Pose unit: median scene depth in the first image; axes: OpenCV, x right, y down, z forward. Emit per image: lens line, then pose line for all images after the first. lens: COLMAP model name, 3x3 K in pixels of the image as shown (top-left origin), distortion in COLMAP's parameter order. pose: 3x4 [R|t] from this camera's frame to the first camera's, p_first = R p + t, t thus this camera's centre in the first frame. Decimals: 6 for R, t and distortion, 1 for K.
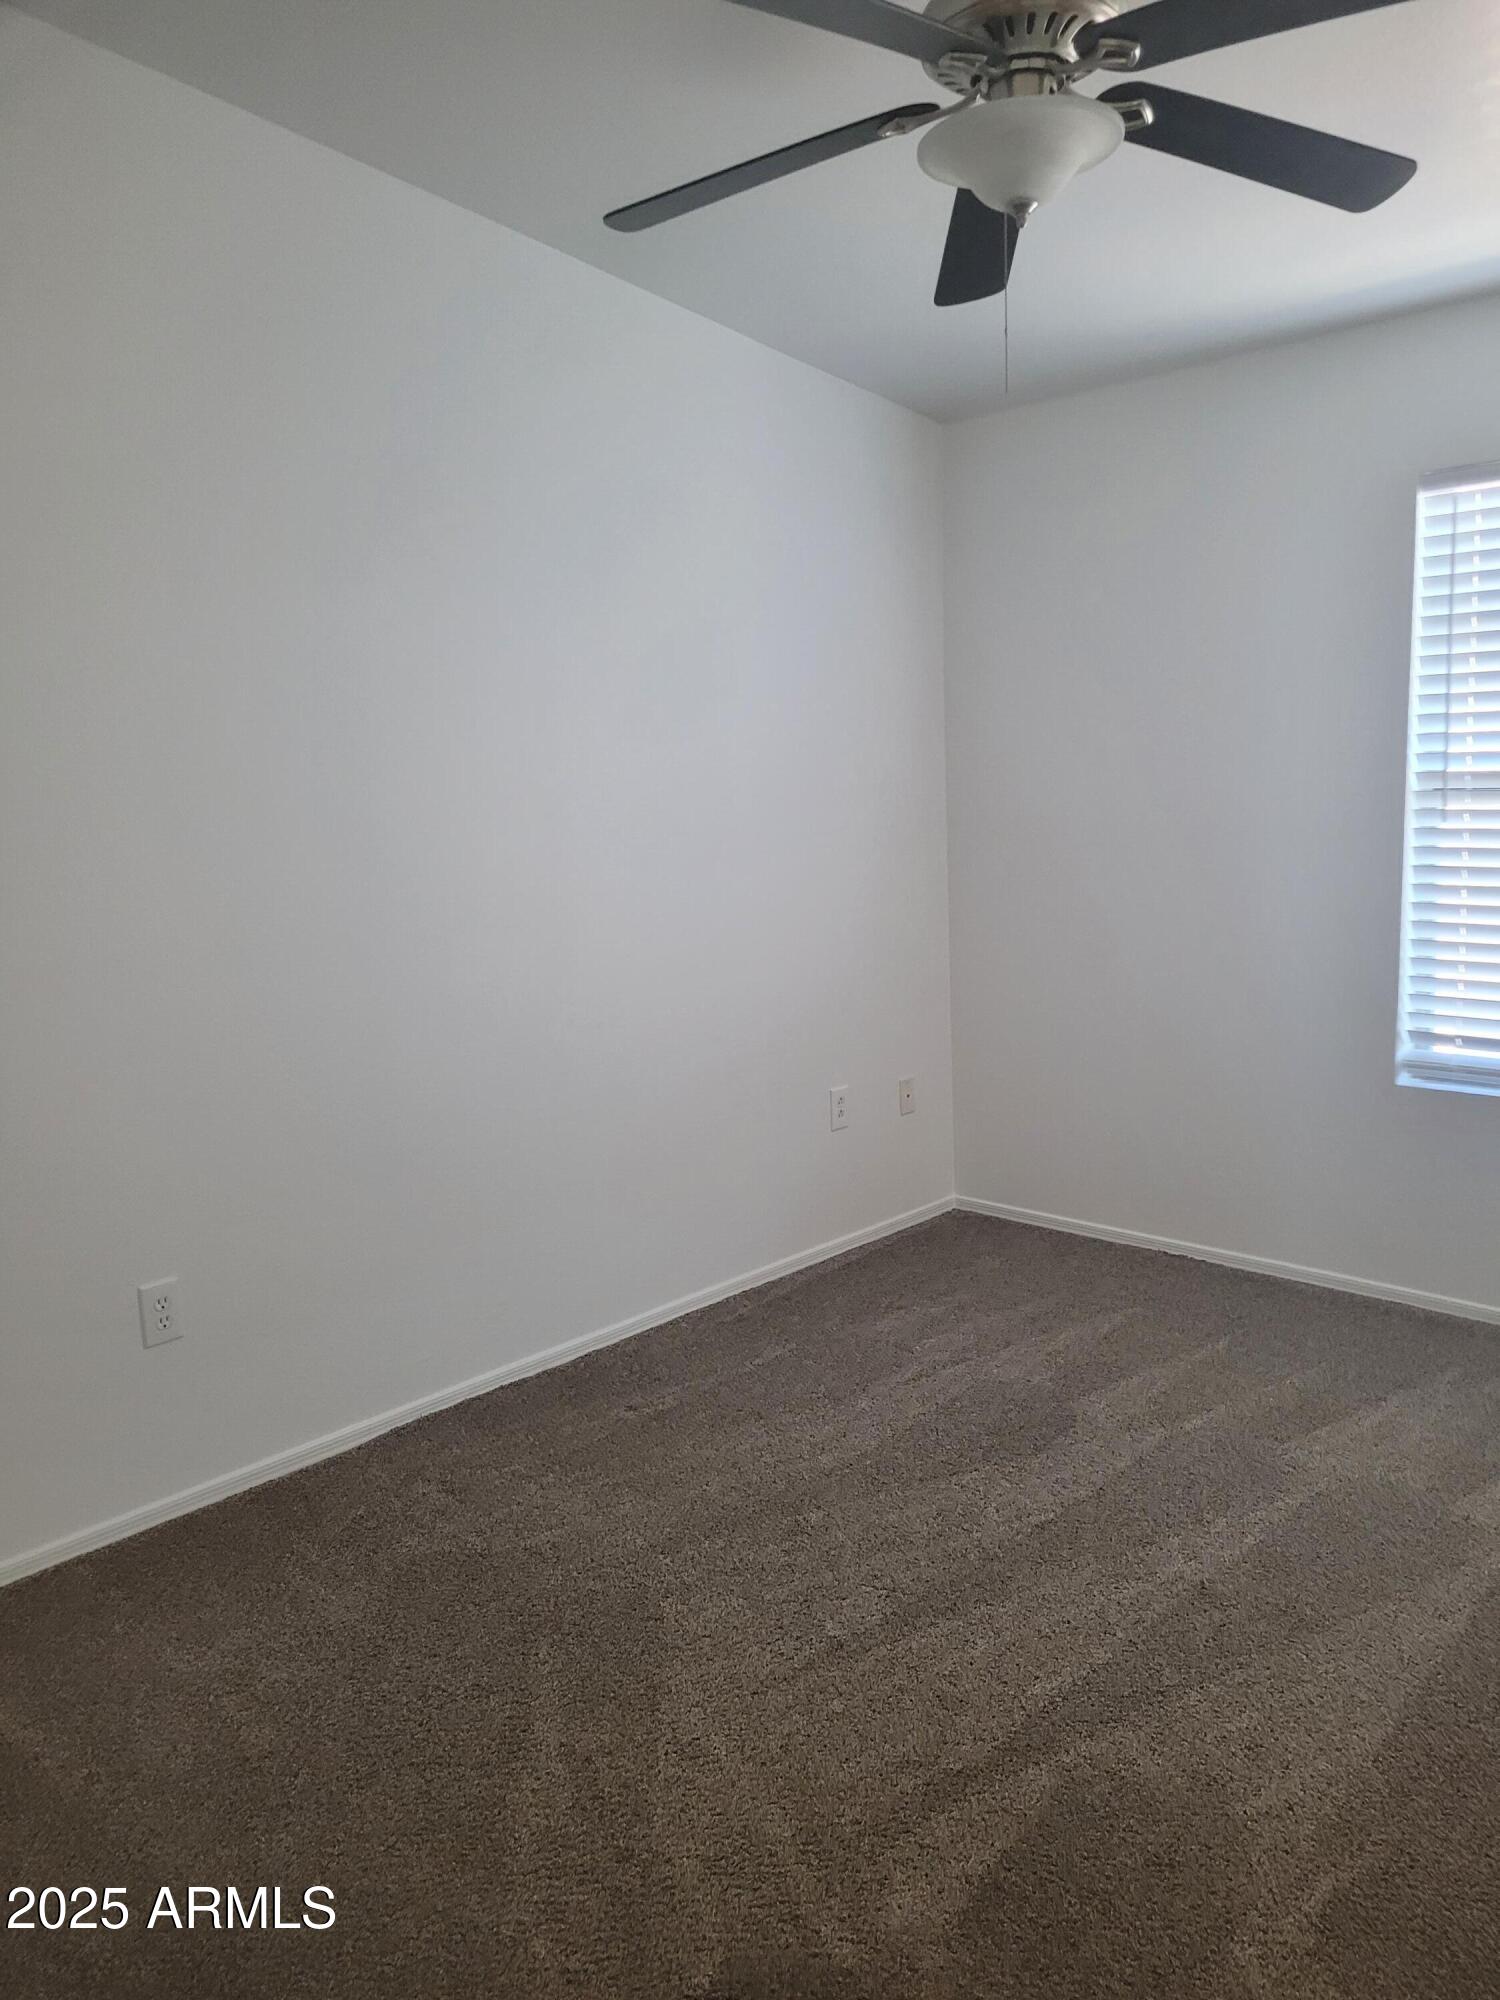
lens RADIAL K [[1517.2, 0, 767.6], [0, 1517.2, 998.5], [0, 0, 1]] dist [0.050856, -0.050906]
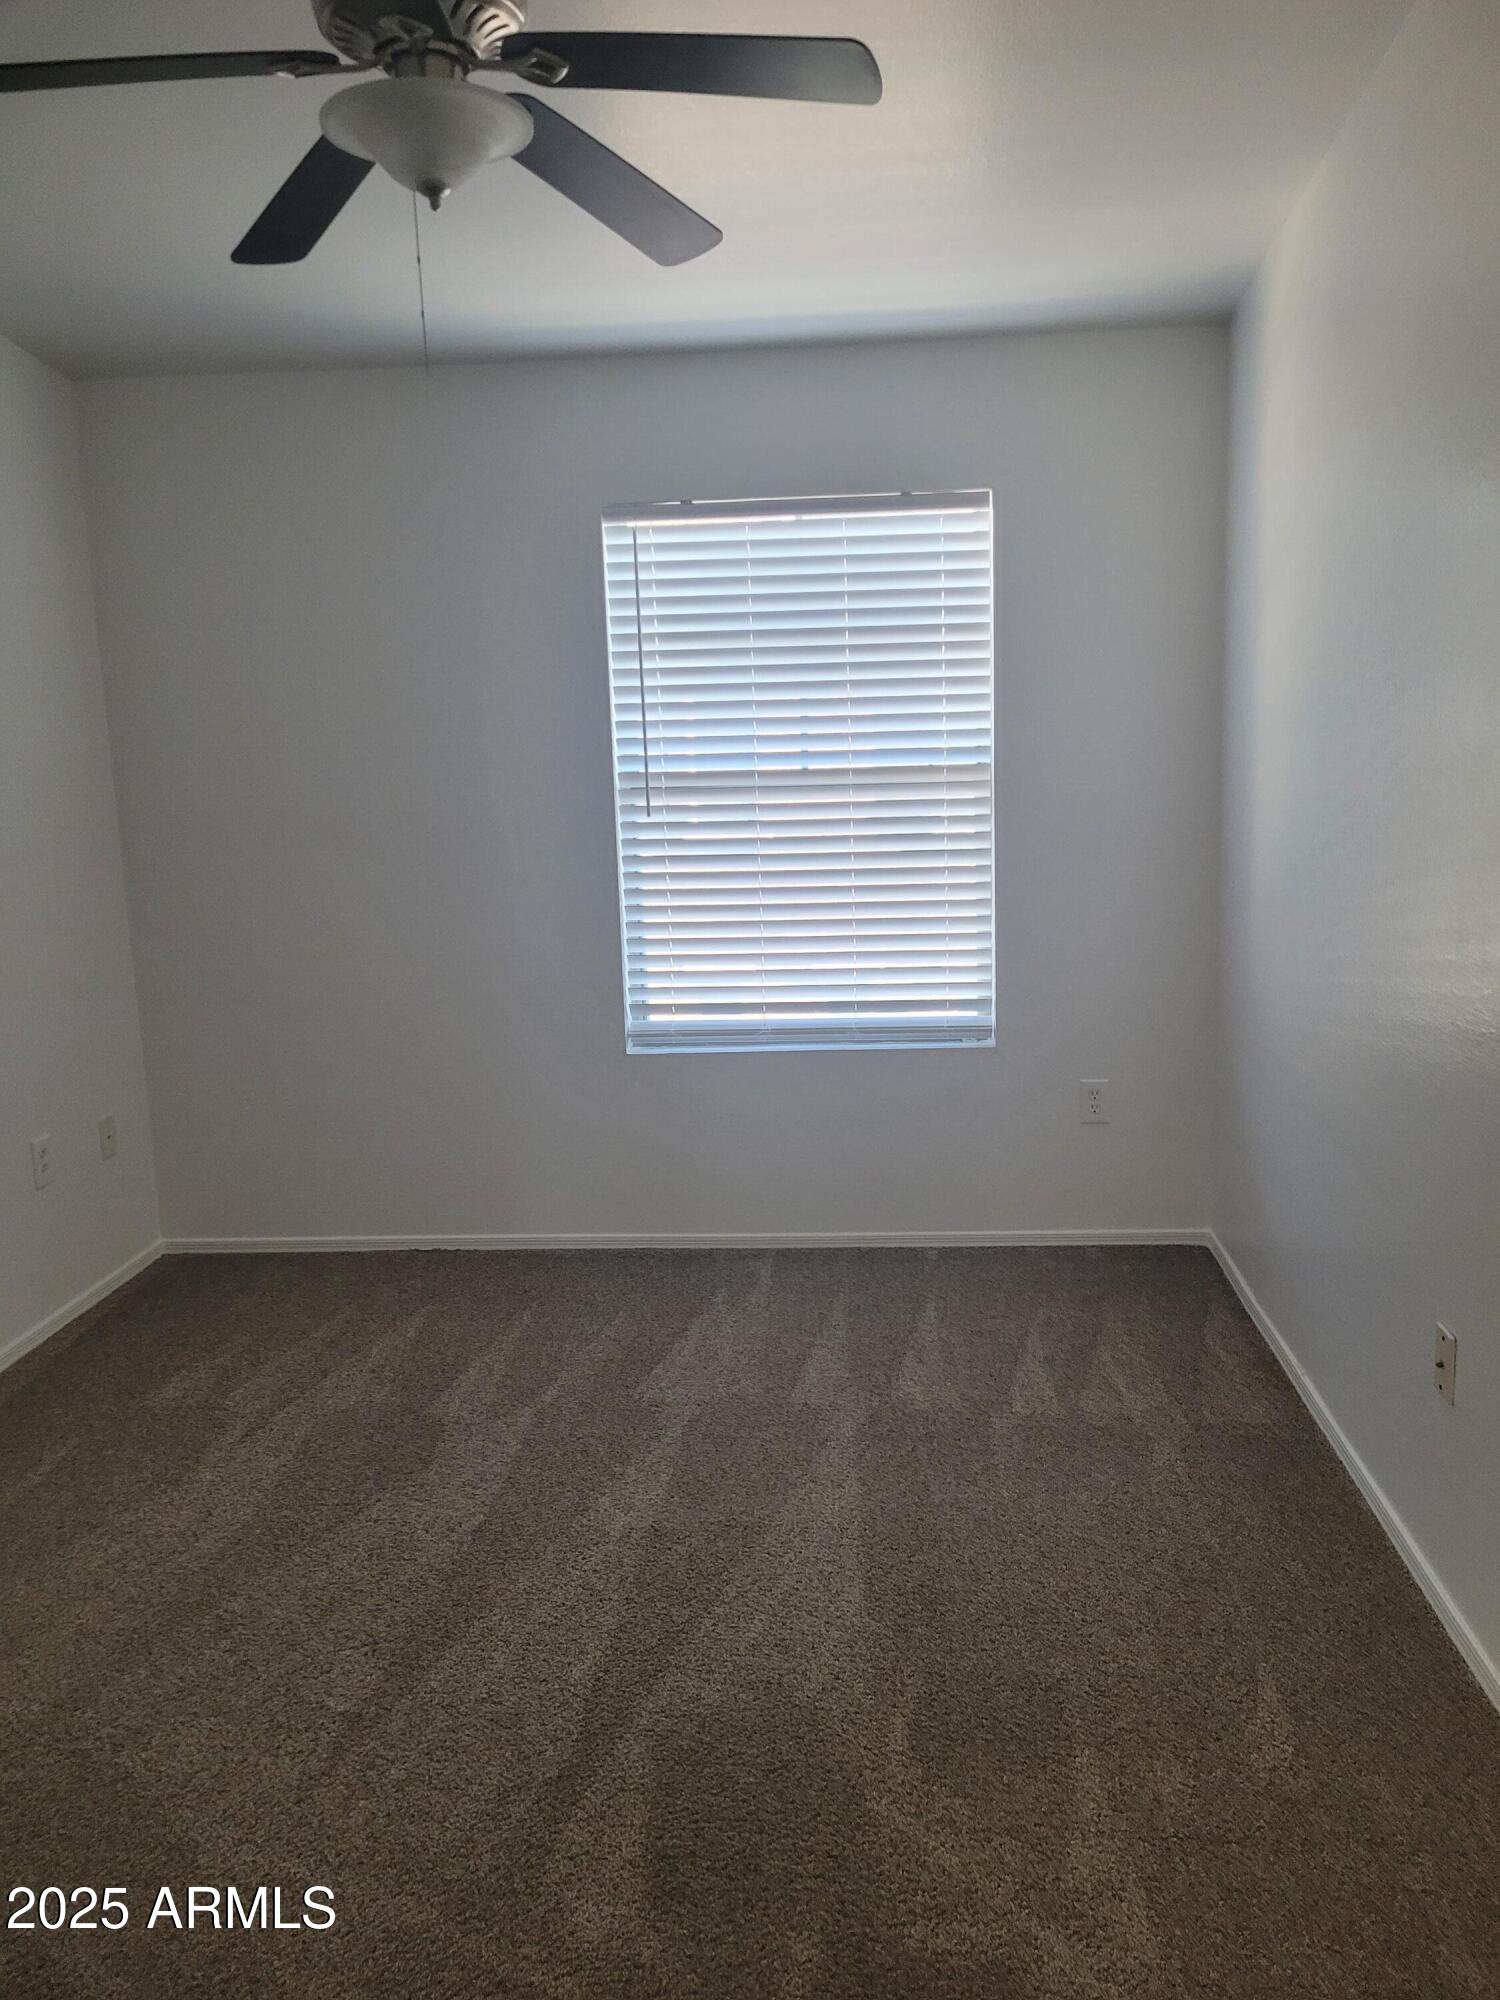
lens RADIAL K [[1517.2, 0, 770.0], [0, 1517.2, 993.1], [0, 0, 1]] dist [0.050856, -0.050906]
pose [[0.768287, -0.092081, 0.633448, -0.252035], [0.098620, 0.994811, 0.024998, -0.005894], [-0.632463, 0.043265, 0.773381, 0.093703]]
